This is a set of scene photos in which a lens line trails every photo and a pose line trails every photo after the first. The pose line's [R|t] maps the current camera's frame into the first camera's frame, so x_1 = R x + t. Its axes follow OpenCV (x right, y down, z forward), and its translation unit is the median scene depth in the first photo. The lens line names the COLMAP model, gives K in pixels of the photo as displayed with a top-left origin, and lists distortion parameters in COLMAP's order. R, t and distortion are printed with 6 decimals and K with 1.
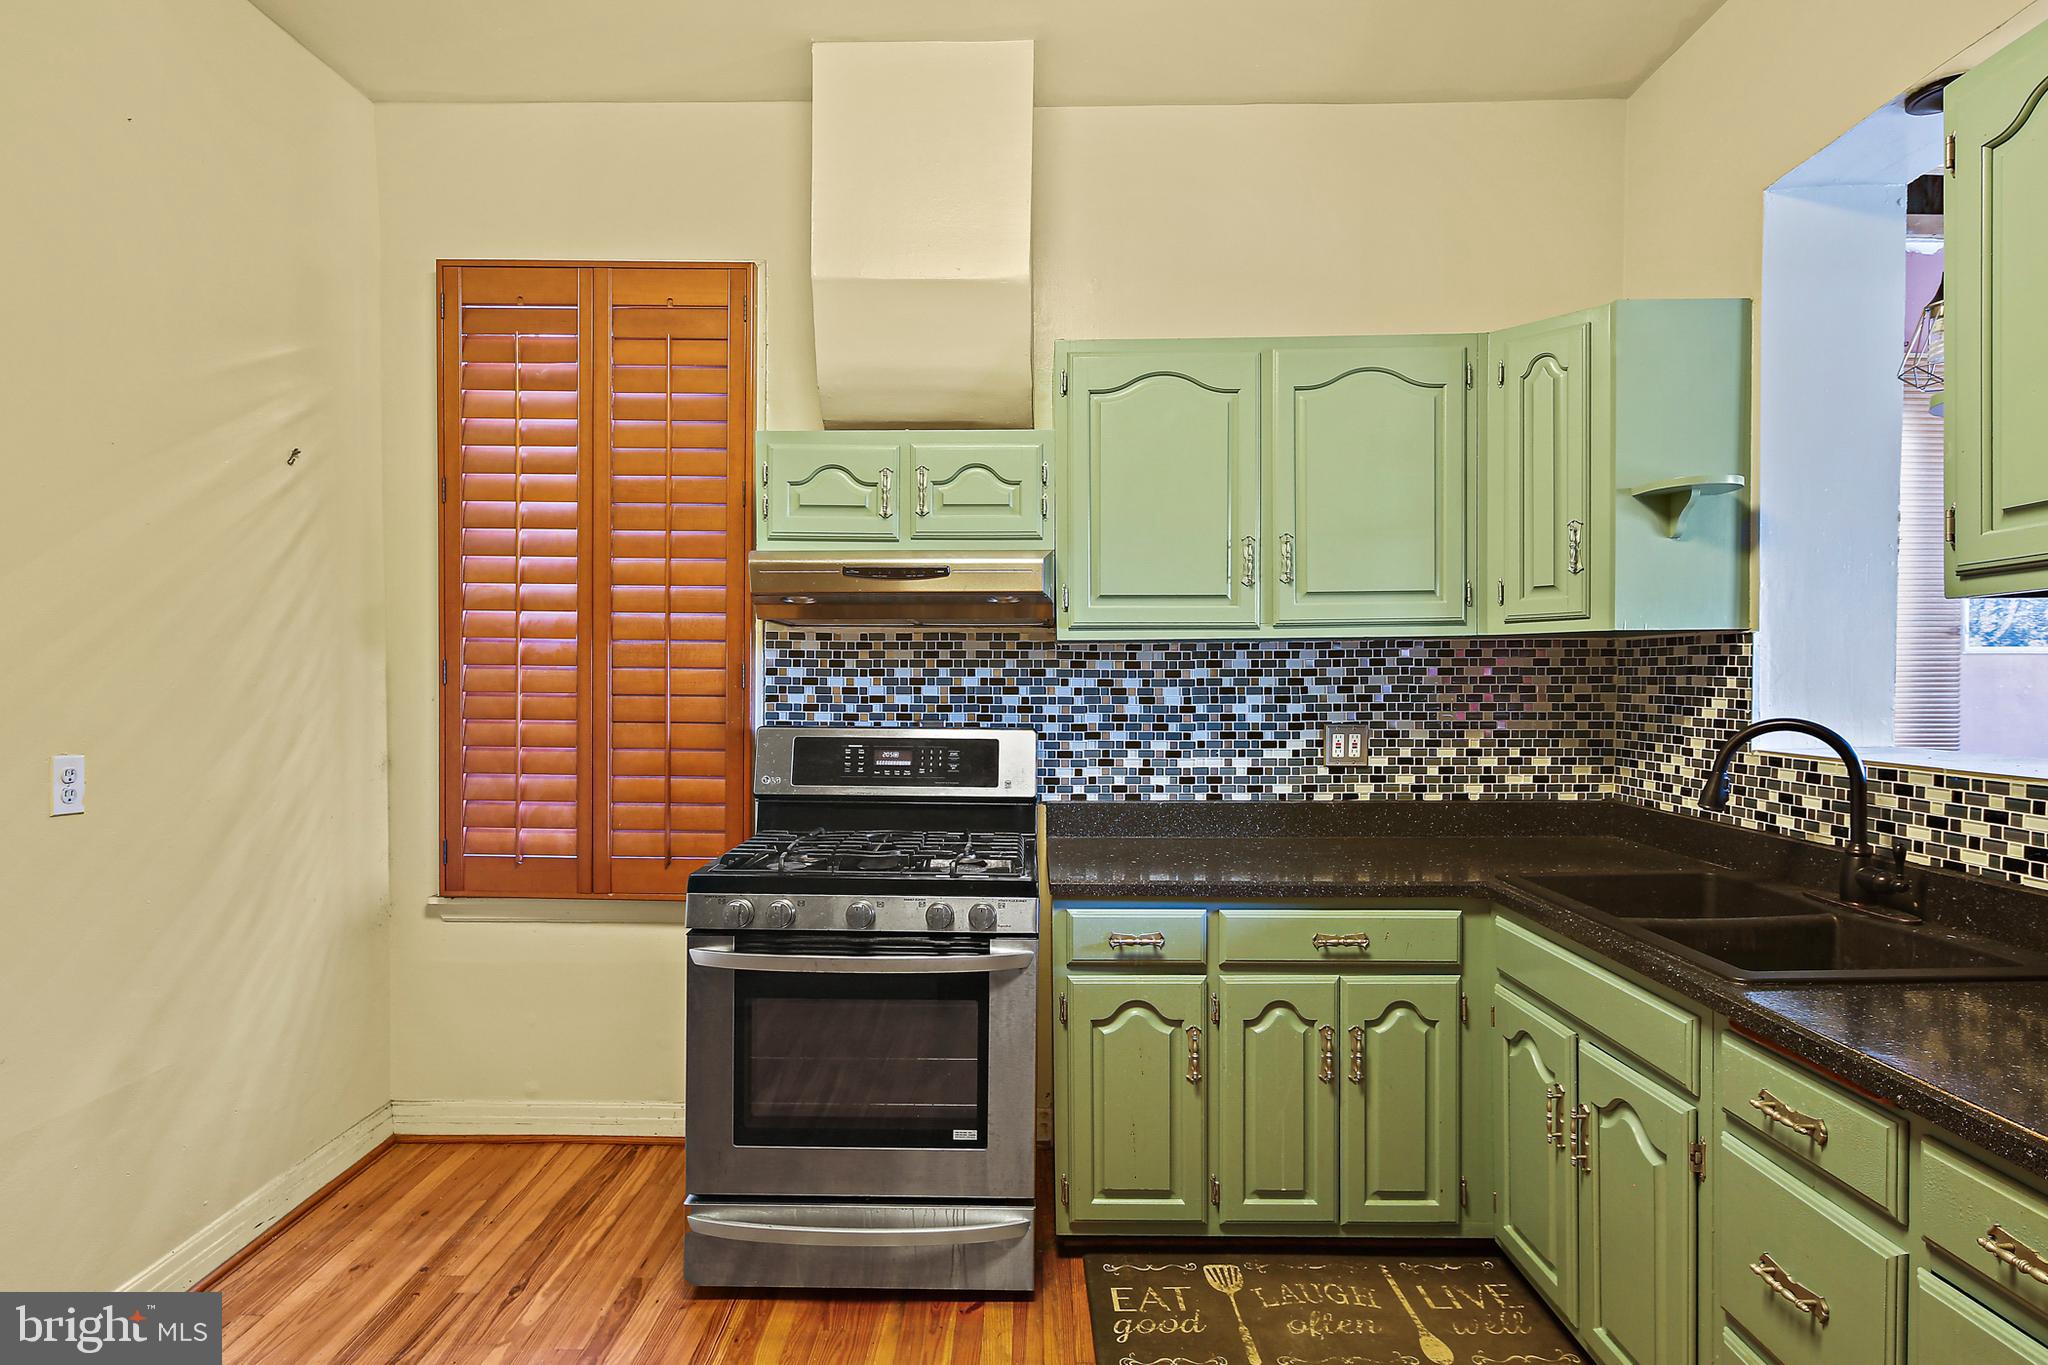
lens RADIAL K [[1041.9, 0, 1025.4], [0, 1041.9, 698.8], [0, 0, 1]] dist [0.001570, -0.002030]
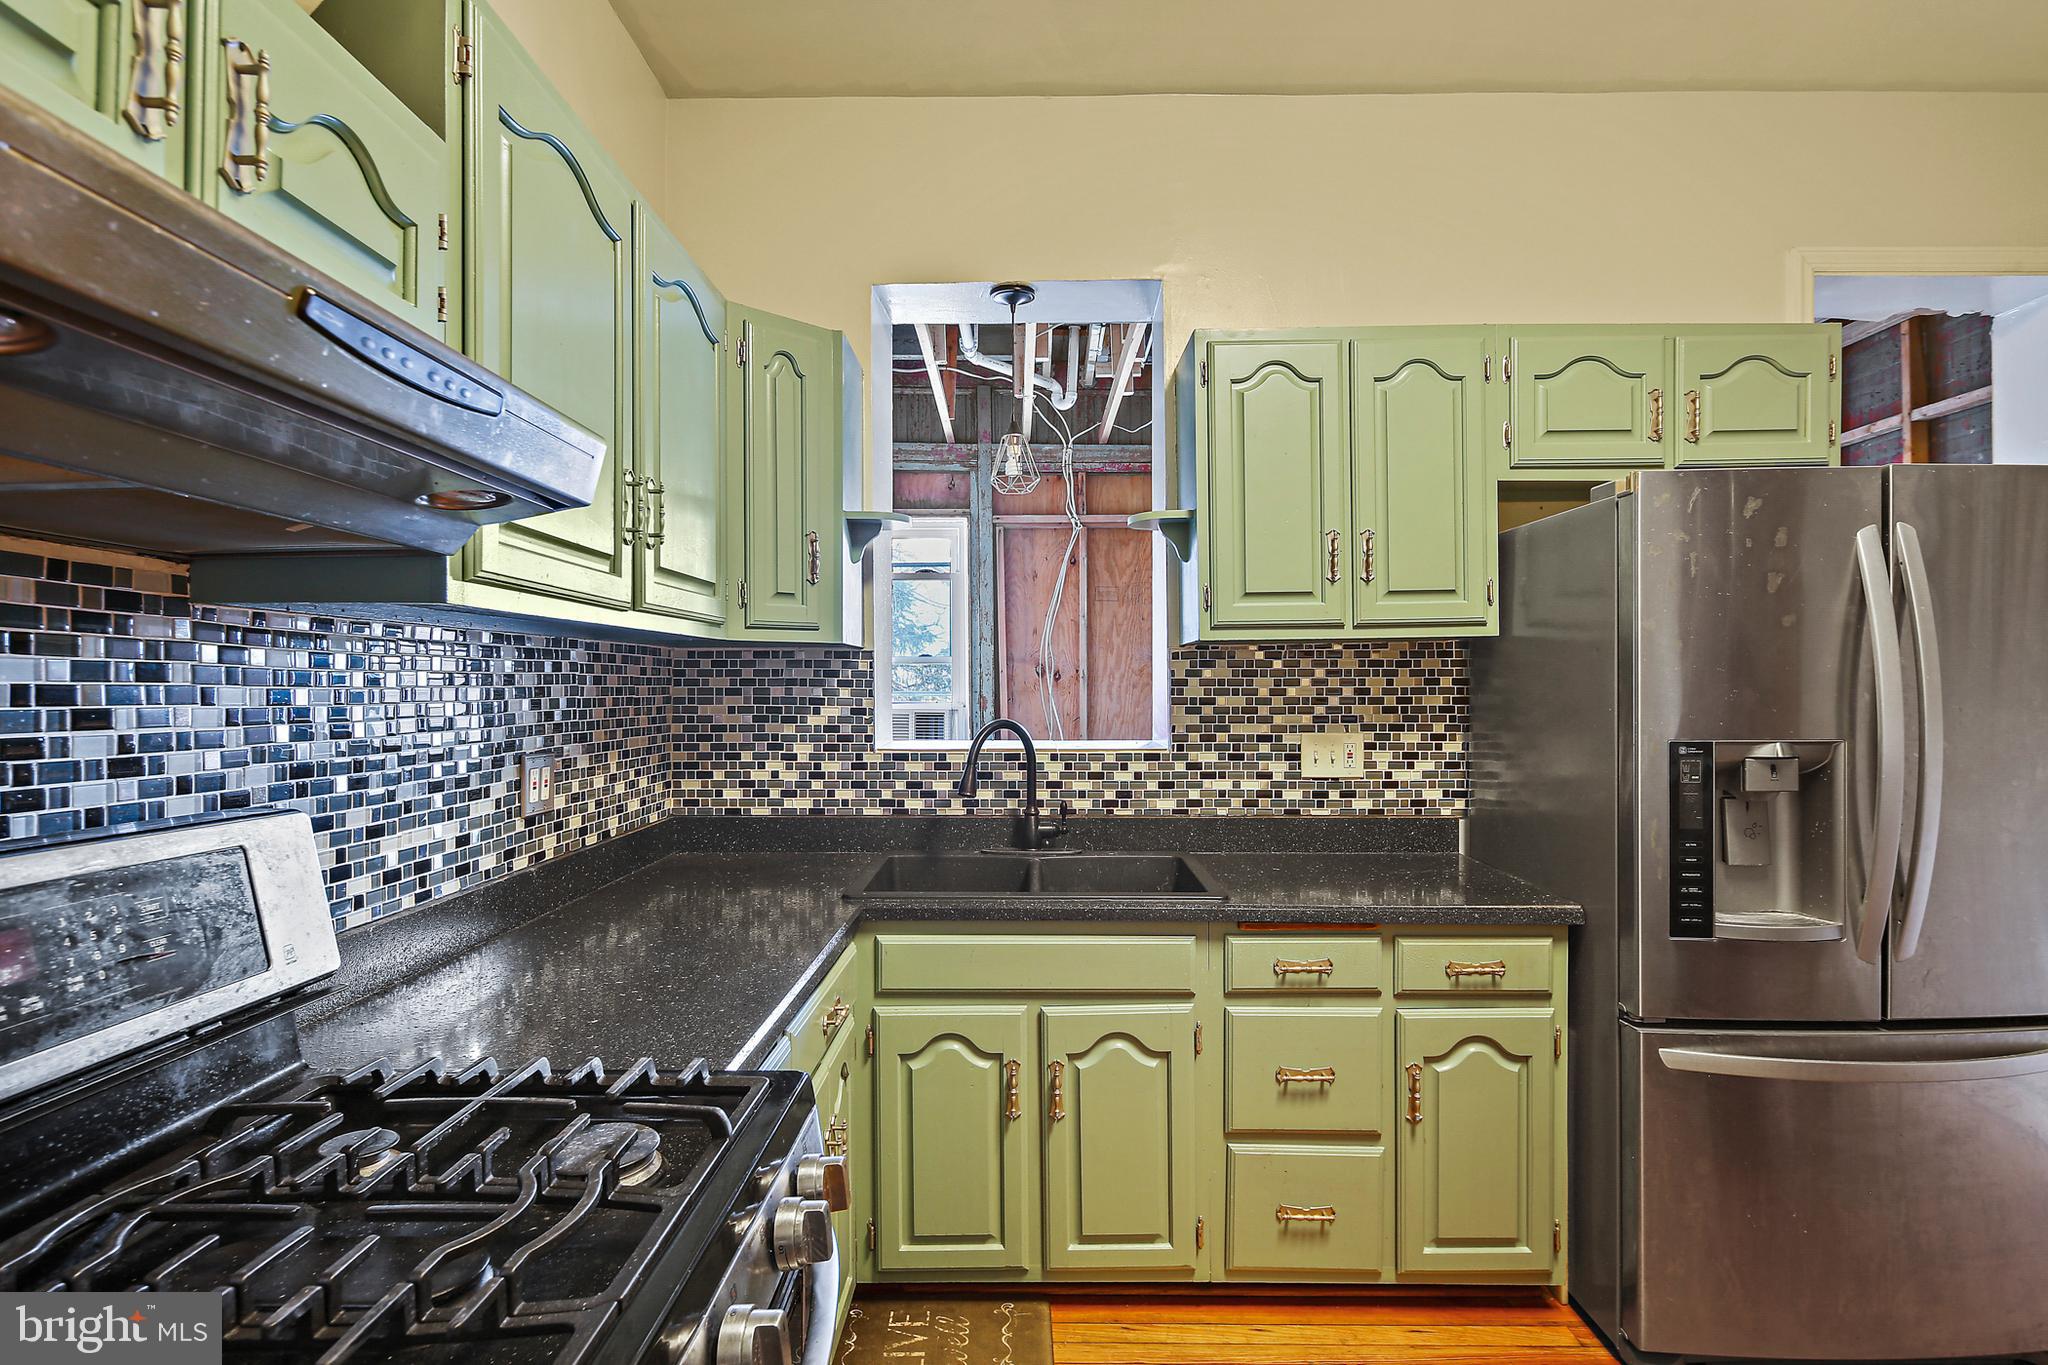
lens RADIAL K [[1011.8, 0, 1025.6], [0, 1011.8, 693.6], [0, 0, 1]] dist [-0.000987, -0.002341]
pose [[-0.004913, -0.002394, 0.999985, -0.375021], [0.020672, 0.999783, 0.002495, -0.011295], [-0.999774, 0.020684, -0.004862, 0.674232]]
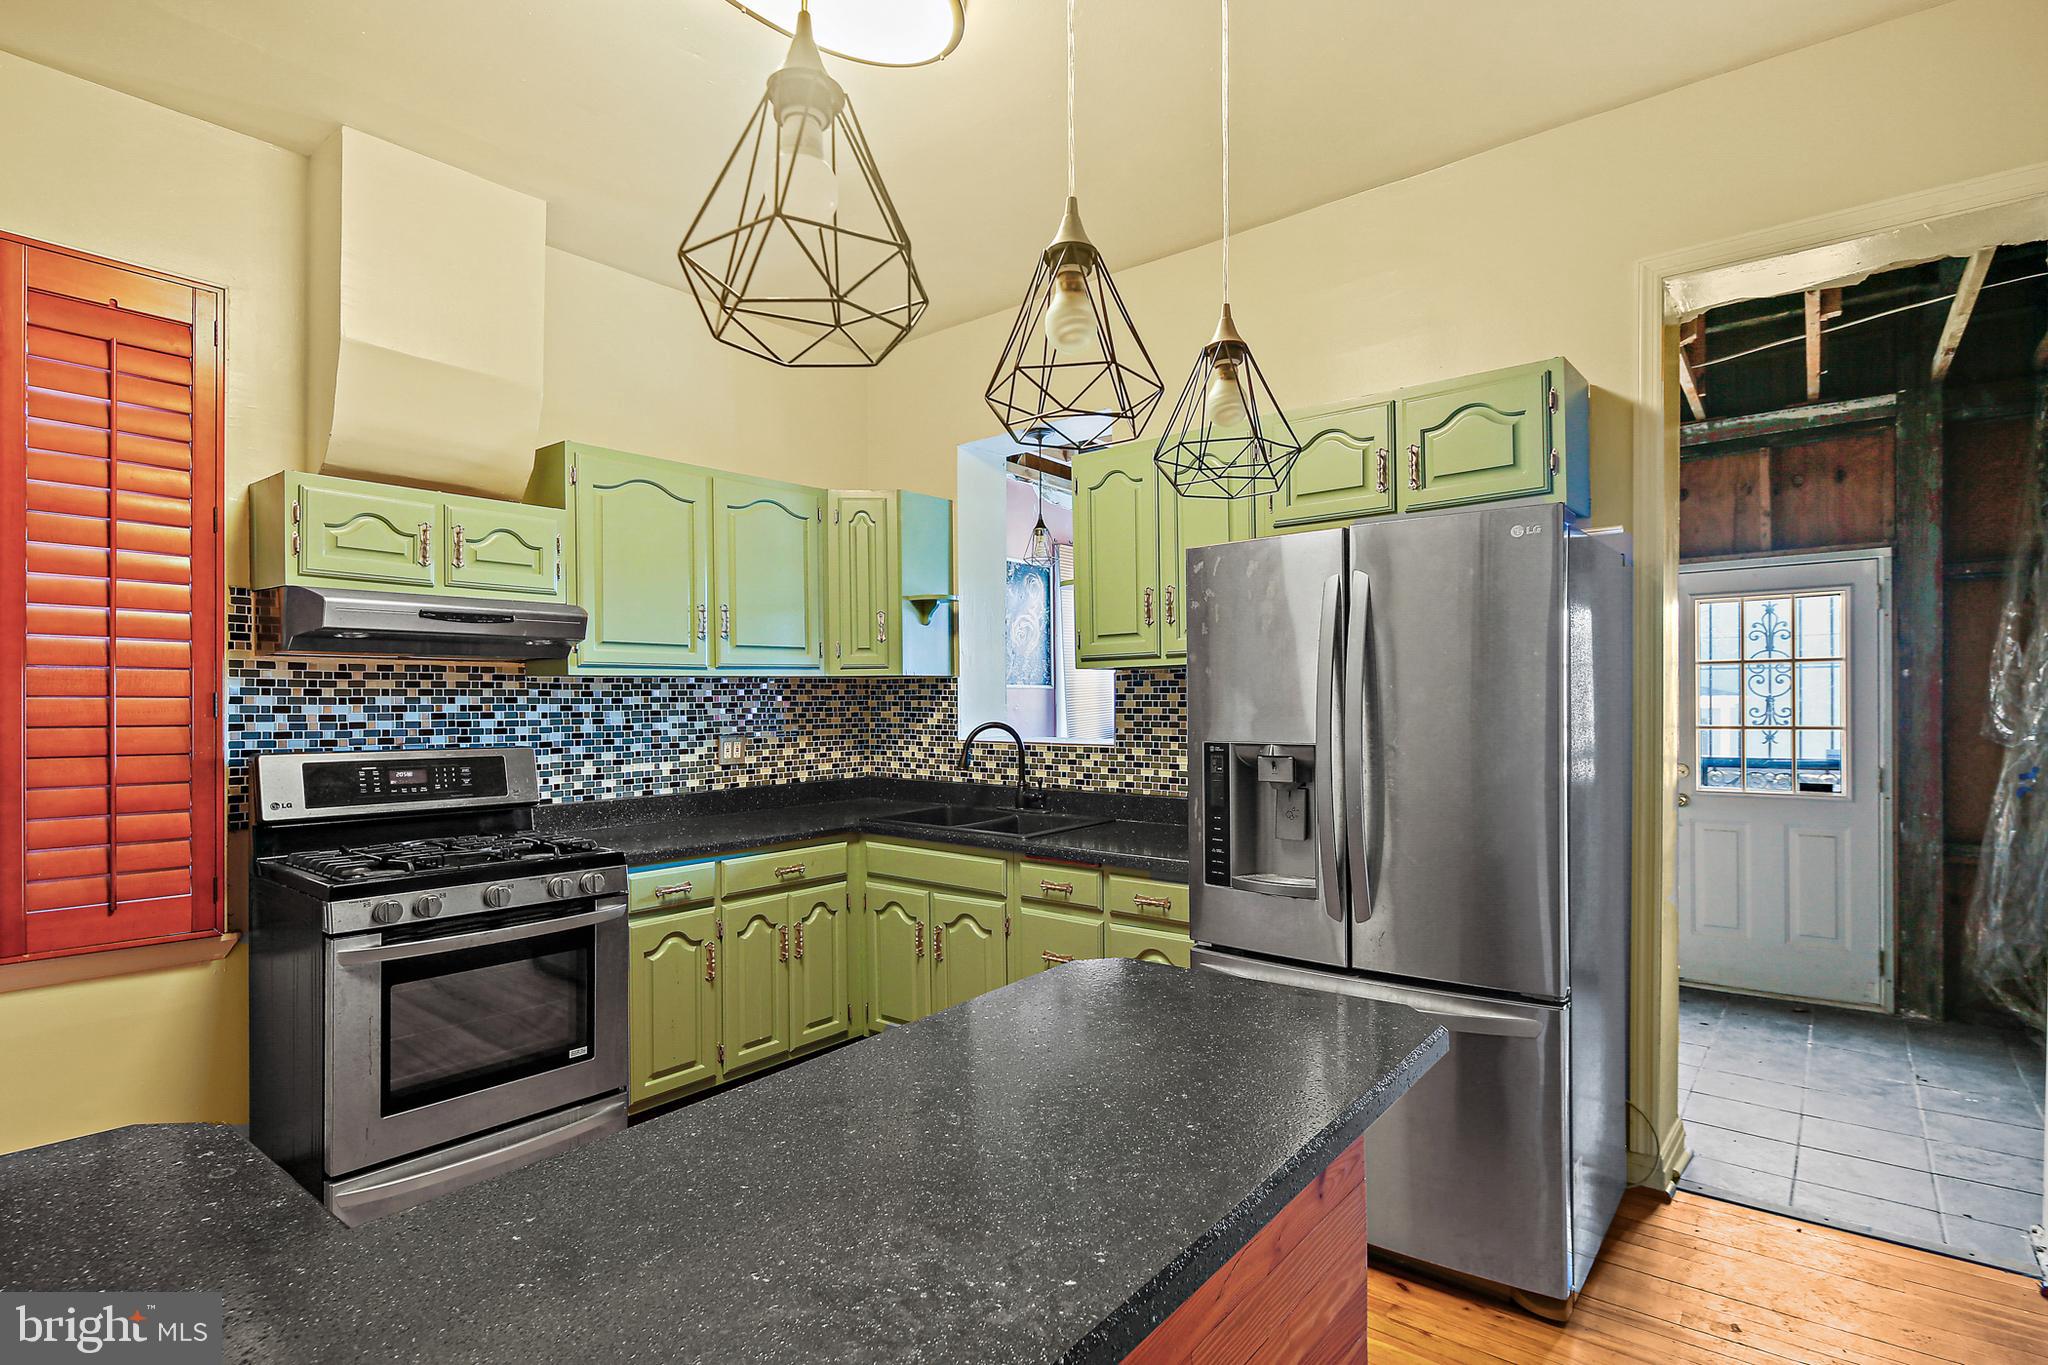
lens RADIAL K [[994.9, 0, 1018.6], [0, 994.9, 707.8], [0, 0, 1]] dist [-0.000985, -0.000722]
pose [[0.623668, -0.009674, 0.781630, -0.520771], [0.019734, 0.999800, -0.003372, -0.001011], [-0.781440, 0.017527, 0.623734, -0.170501]]
